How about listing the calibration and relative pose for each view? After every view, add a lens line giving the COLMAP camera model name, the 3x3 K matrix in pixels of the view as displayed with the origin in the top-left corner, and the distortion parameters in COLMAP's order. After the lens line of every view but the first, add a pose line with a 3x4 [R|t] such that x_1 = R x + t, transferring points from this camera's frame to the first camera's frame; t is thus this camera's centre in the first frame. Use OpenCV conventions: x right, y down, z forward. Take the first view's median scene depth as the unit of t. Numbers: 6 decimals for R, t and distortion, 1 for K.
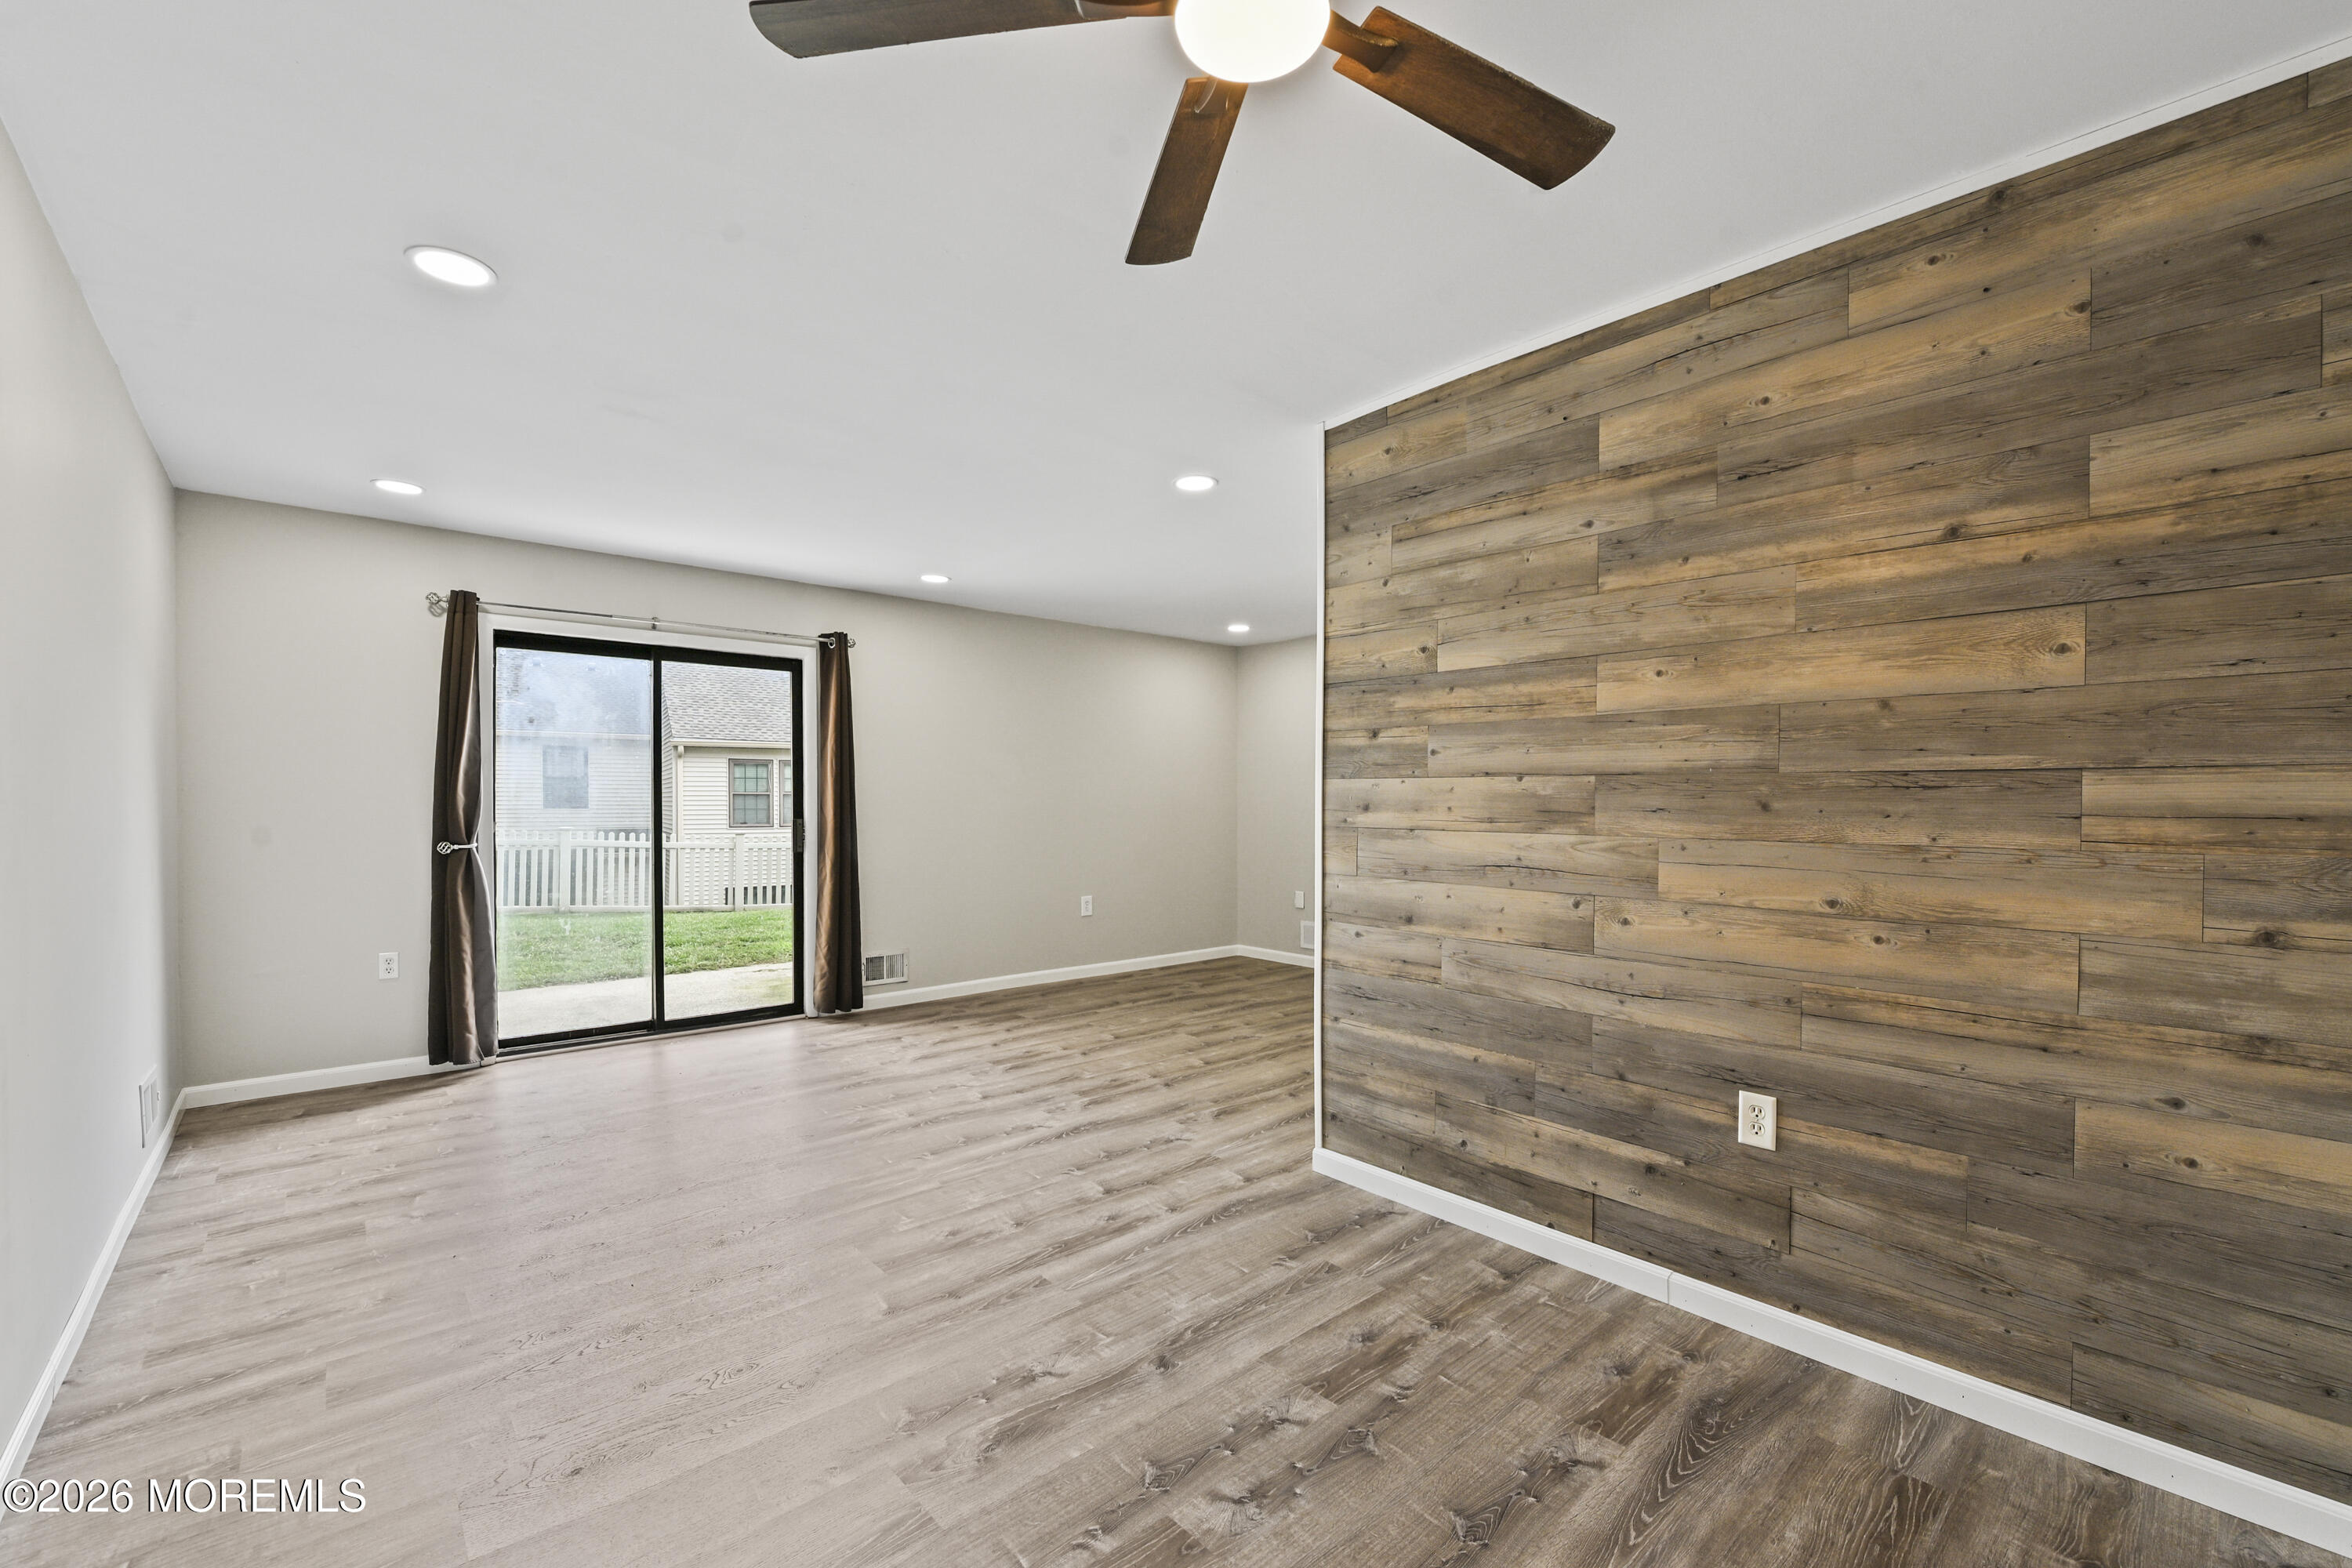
lens RADIAL K [[969.5, 0, 1187.5], [0, 969.5, 804.9], [0, 0, 1]] dist [-0.003206, -0.001188]
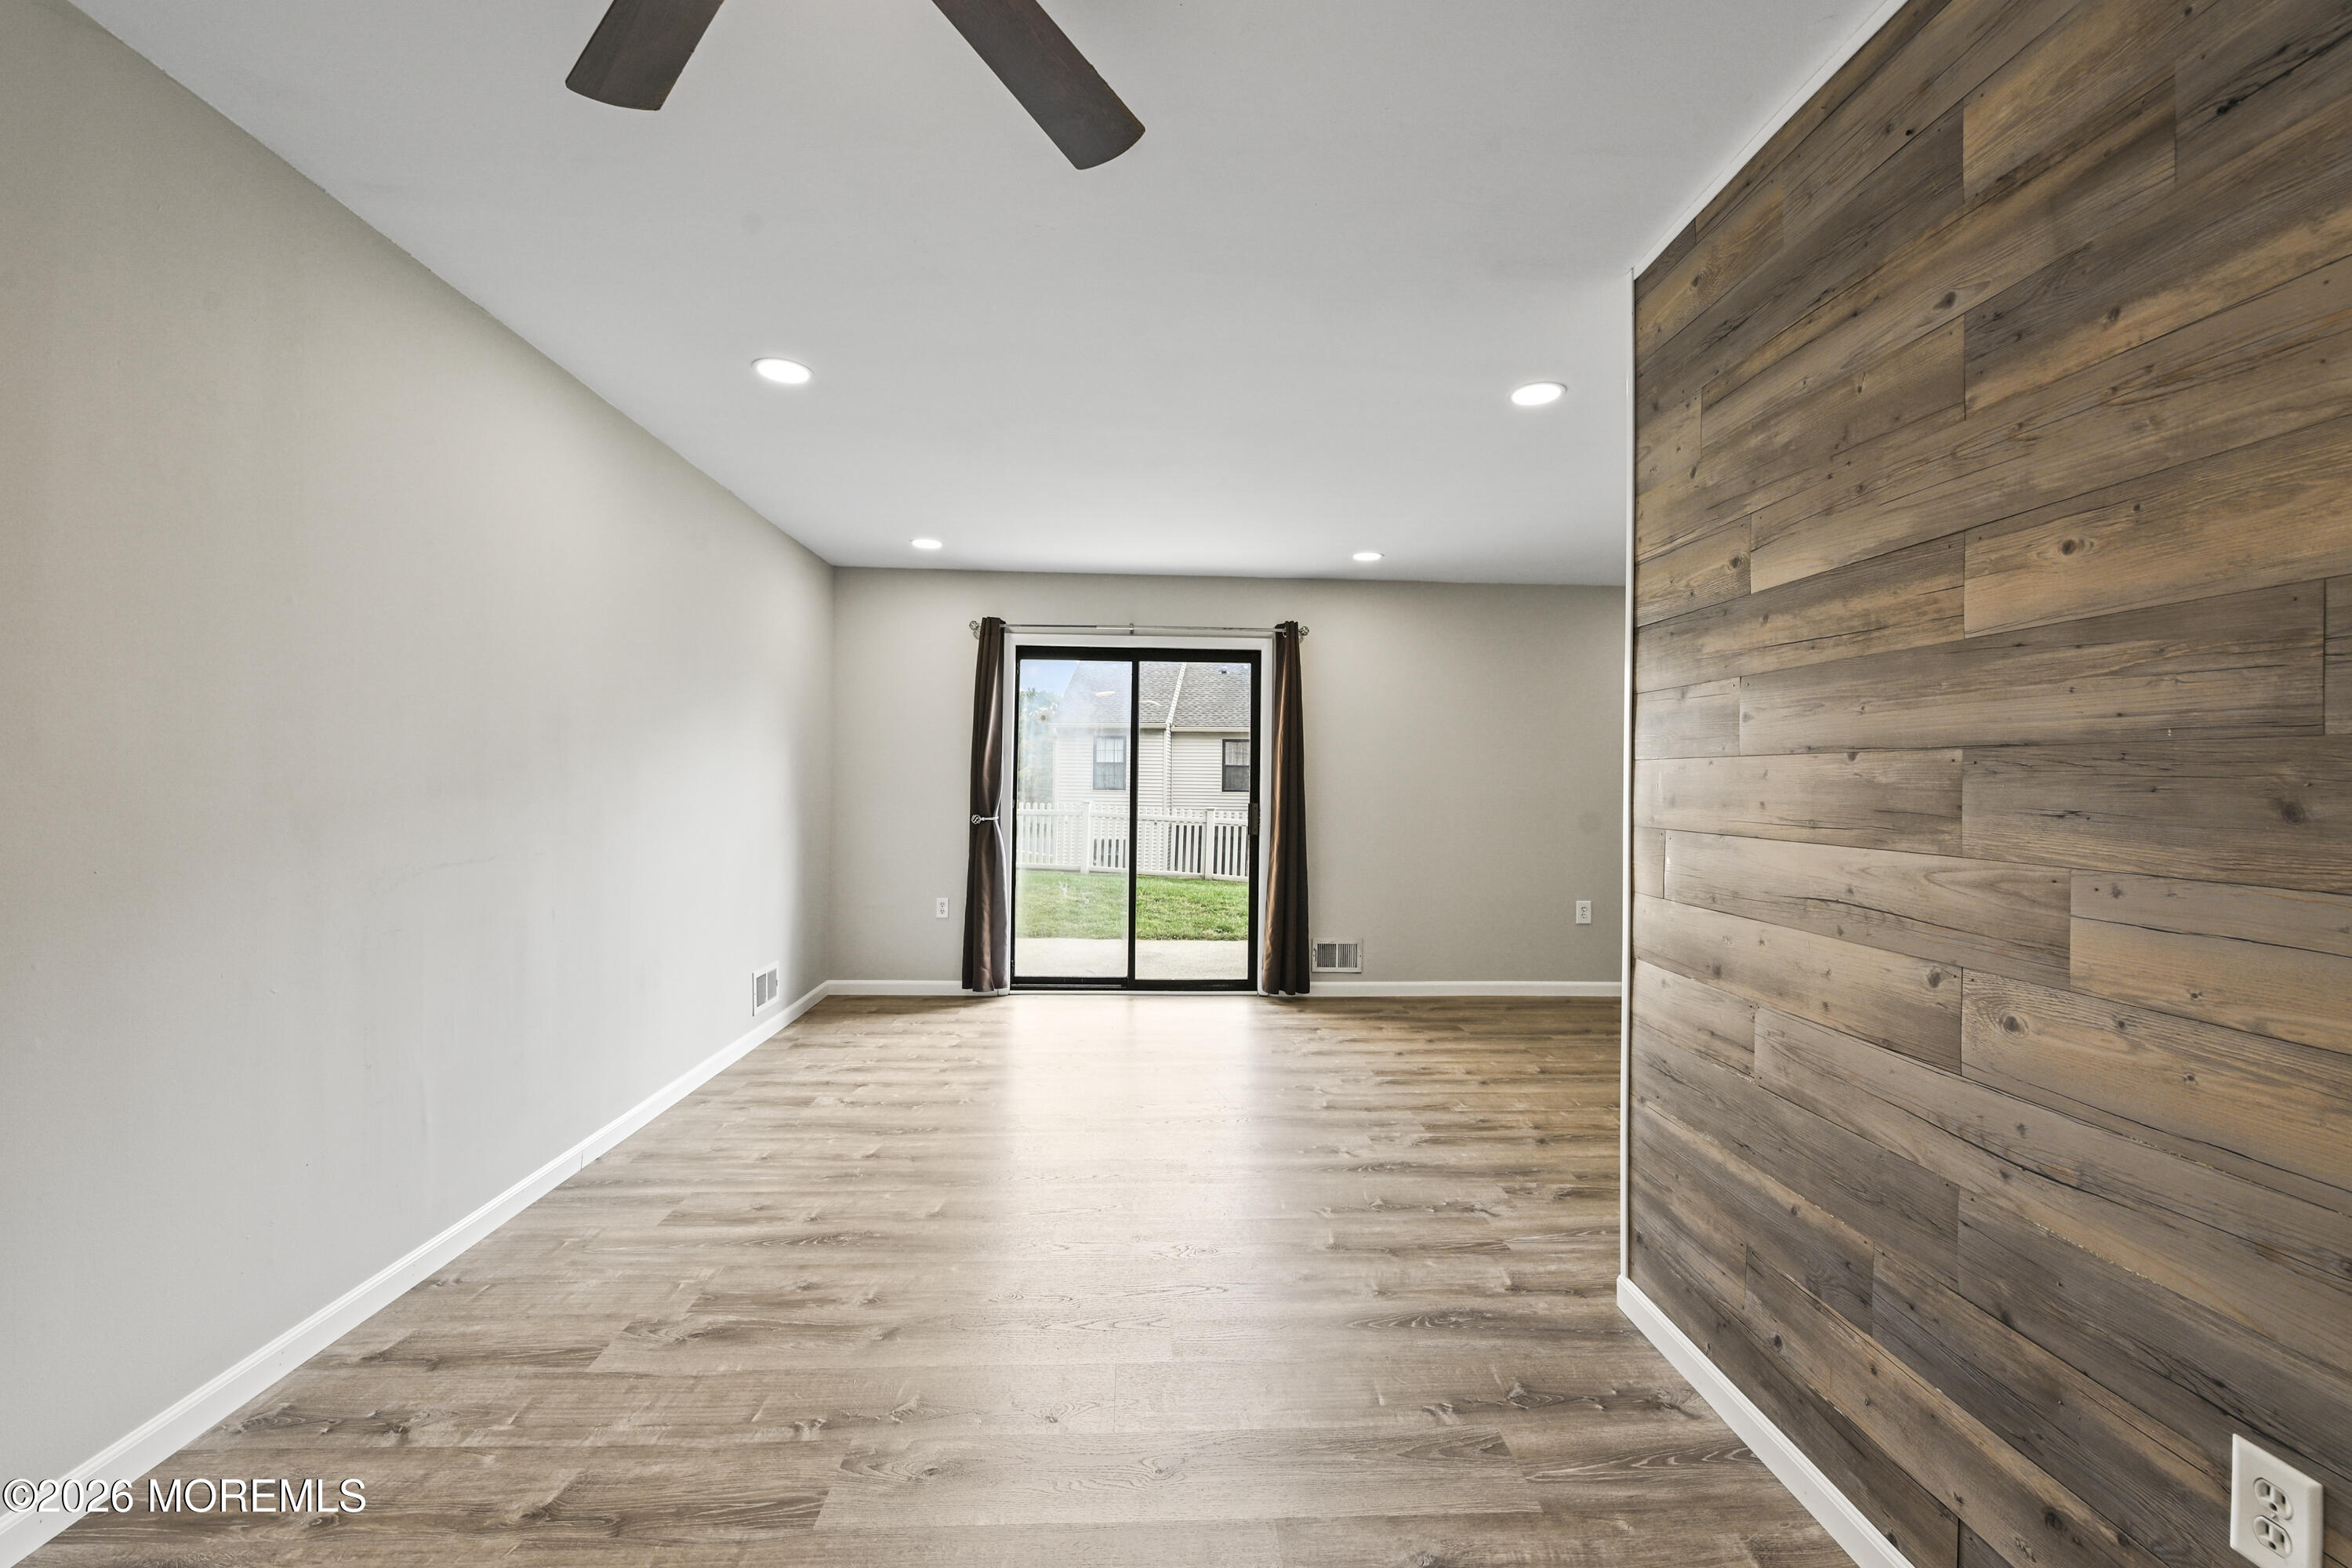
lens RADIAL K [[969.5, 0, 1182.5], [0, 969.5, 767.4], [0, 0, 1]] dist [-0.003206, -0.001188]
pose [[0.779726, -0.002150, -0.626117, 0.374101], [-0.014220, 0.999675, -0.021141, -0.001646], [0.625960, 0.025387, 0.779442, 0.262827]]
